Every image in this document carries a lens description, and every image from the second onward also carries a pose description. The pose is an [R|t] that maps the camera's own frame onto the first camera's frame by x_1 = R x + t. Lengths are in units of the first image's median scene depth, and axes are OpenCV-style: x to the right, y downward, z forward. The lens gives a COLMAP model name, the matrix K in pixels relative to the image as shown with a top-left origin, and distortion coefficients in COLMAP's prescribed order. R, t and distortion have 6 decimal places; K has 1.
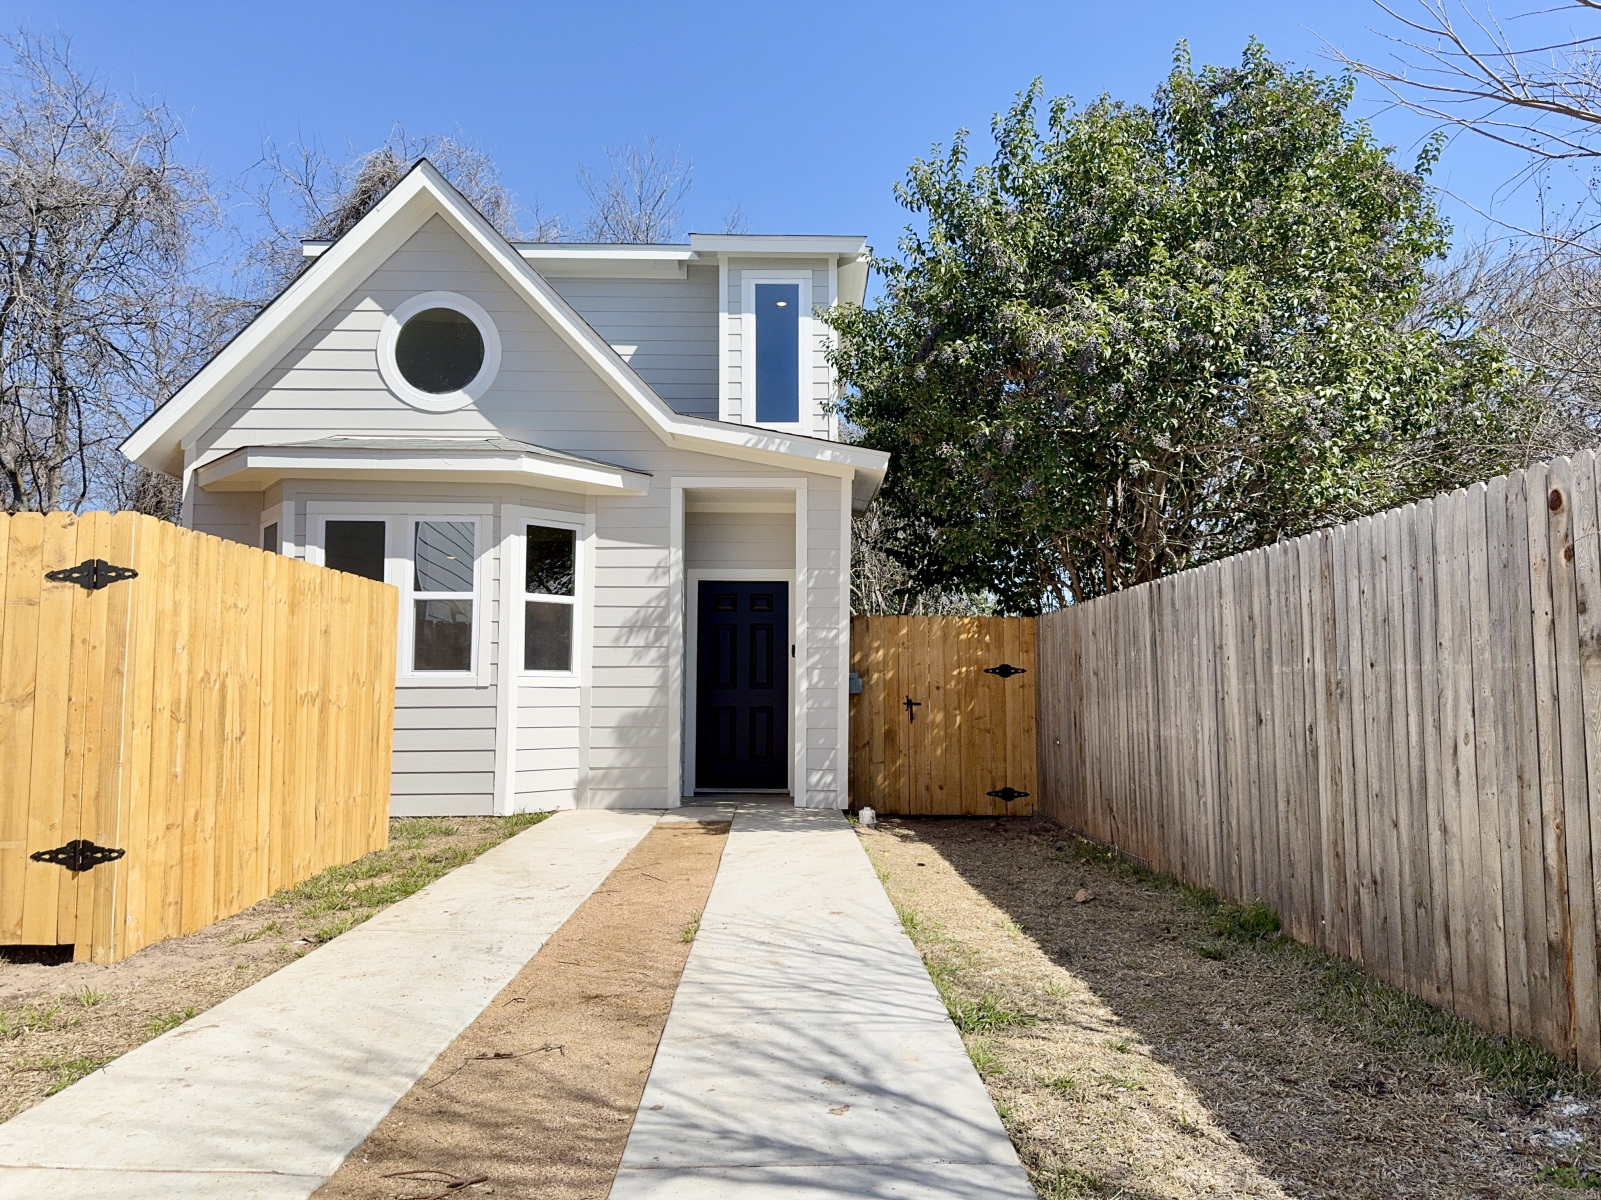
lens RADIAL K [[1101.6, 0, 800.1], [0, 1101.6, 604.6], [0, 0, 1]] dist [0.126417, -0.216217]
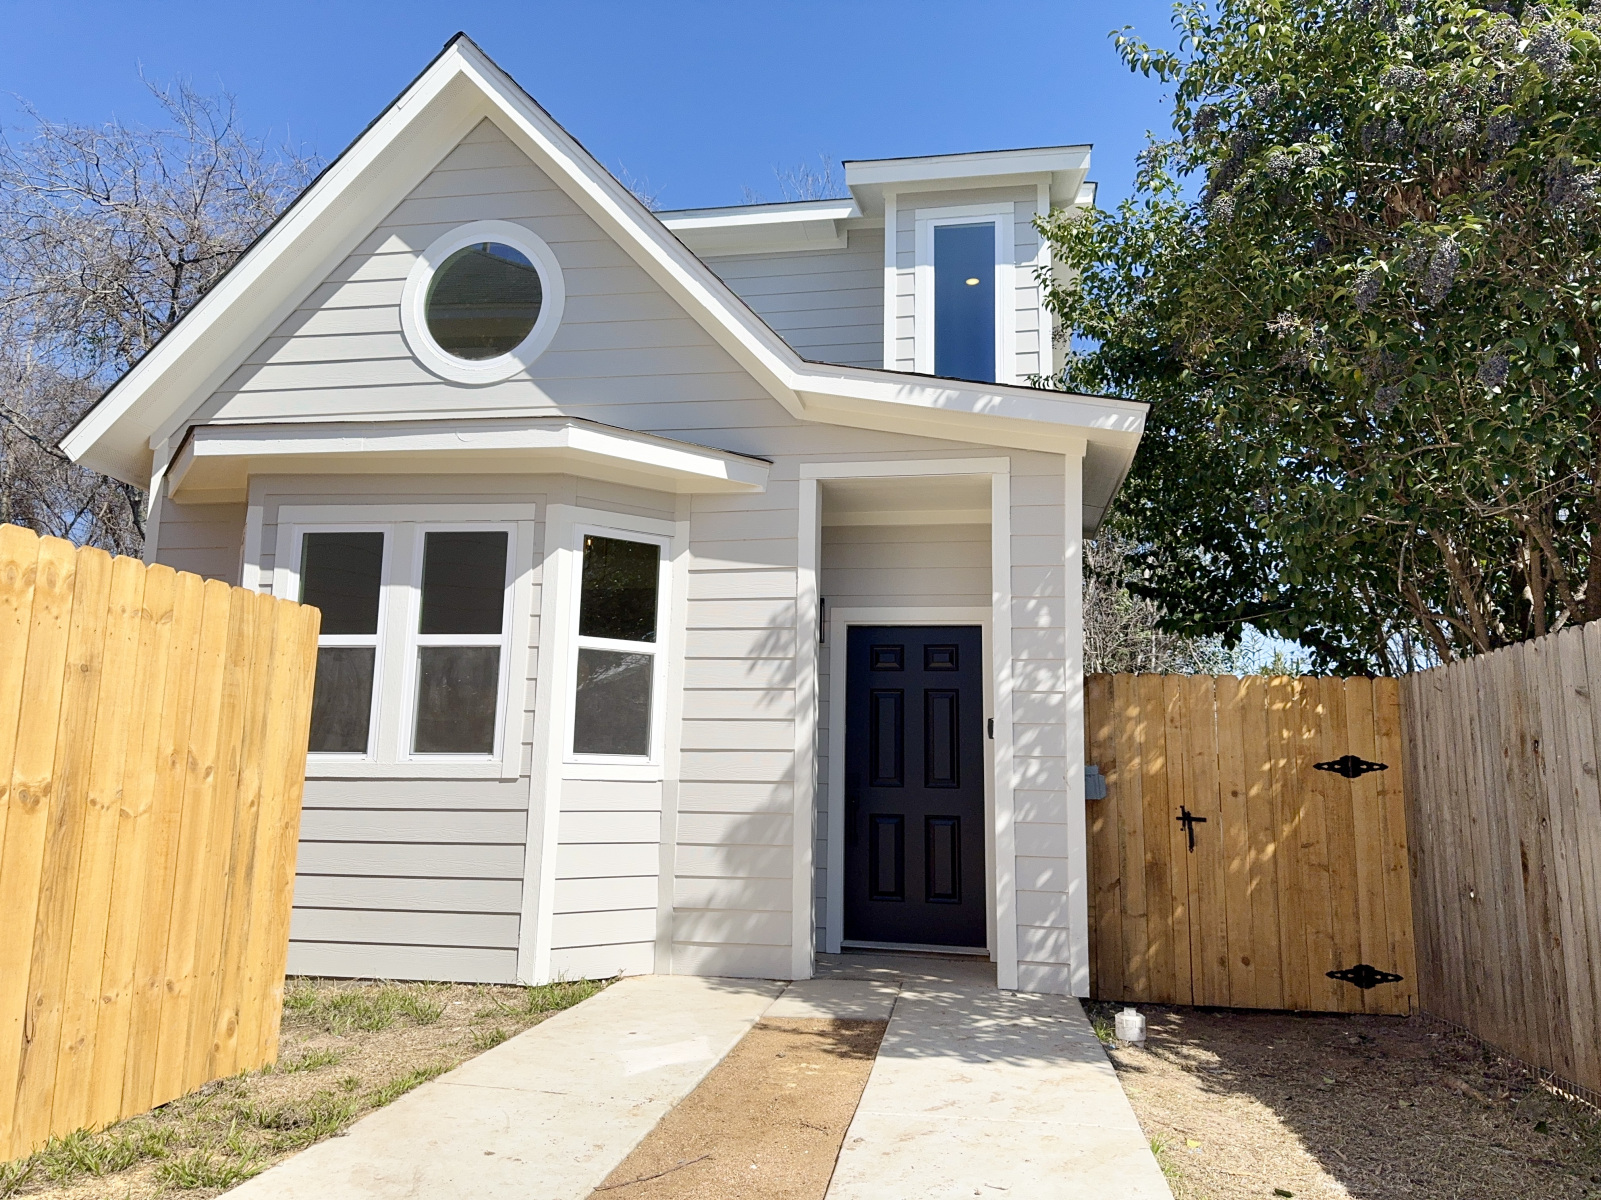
lens RADIAL K [[1101.6, 0, 800.1], [0, 1101.6, 604.6], [0, 0, 1]] dist [0.126417, -0.216217]
pose [[0.984072, -0.012947, -0.177300, -0.000151], [-0.001871, 0.996535, -0.083155, 0.024593], [0.177762, 0.082162, 0.980638, 0.360055]]
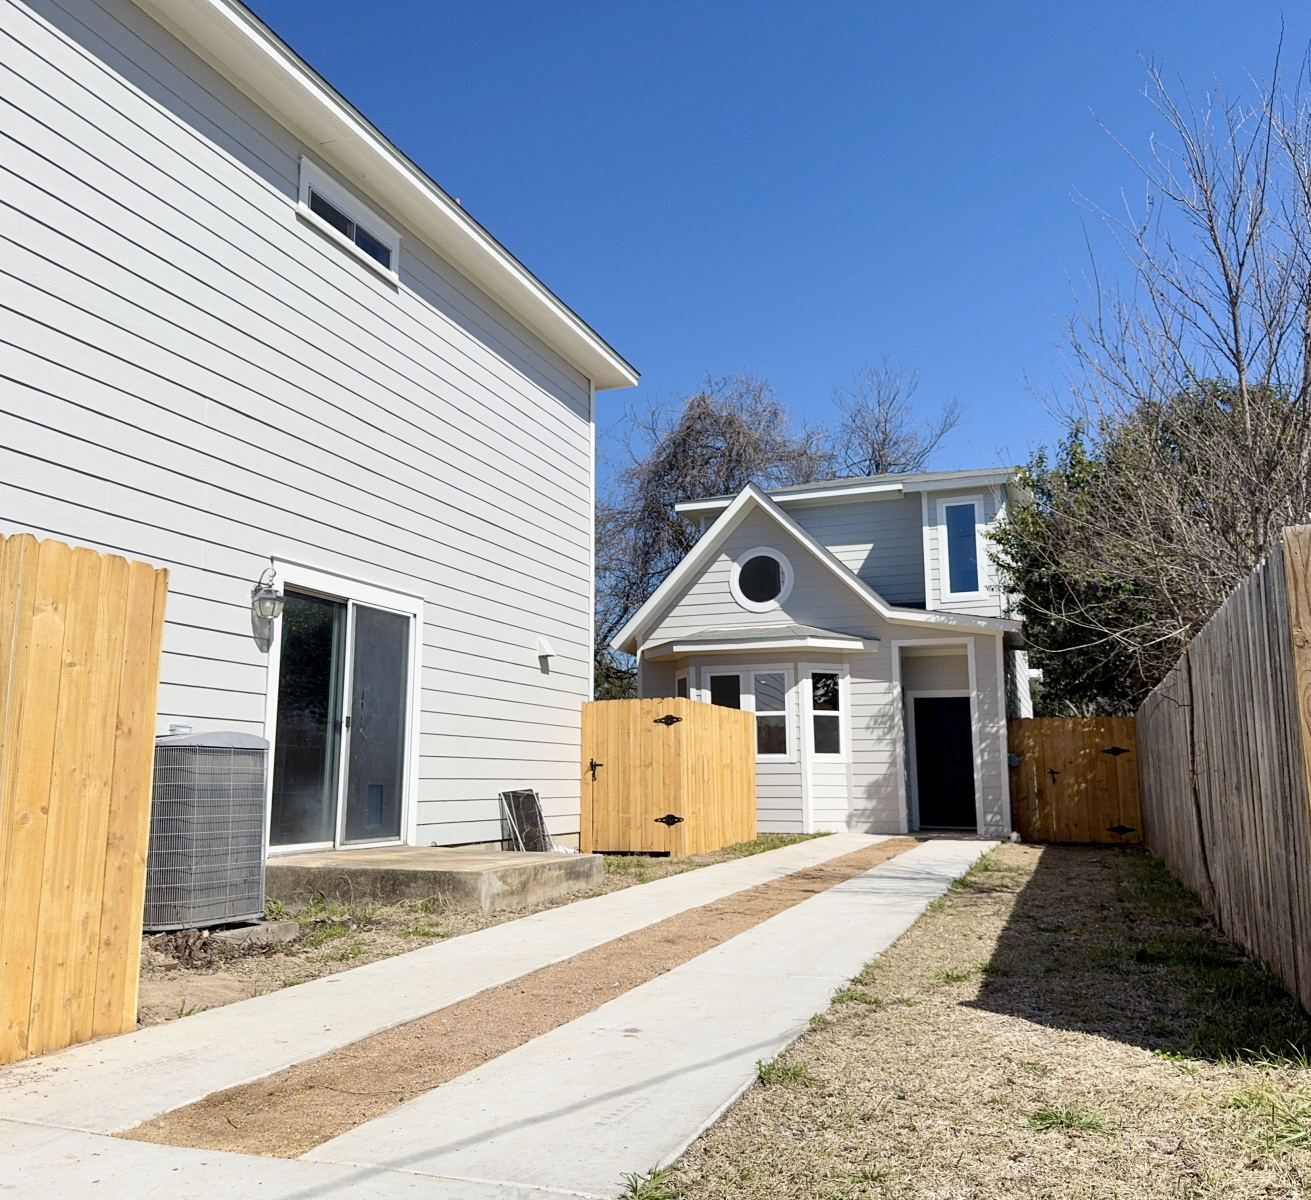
lens RADIAL K [[1126.8, 0, 655.5], [0, 1126.8, 600.0], [0, 0, 1]] dist [0.161083, -0.380351]
pose [[0.932005, -0.064406, -0.356677, 0.179663], [0.036488, 0.995758, -0.084462, -0.042483], [0.360603, 0.065704, 0.930402, -0.805188]]
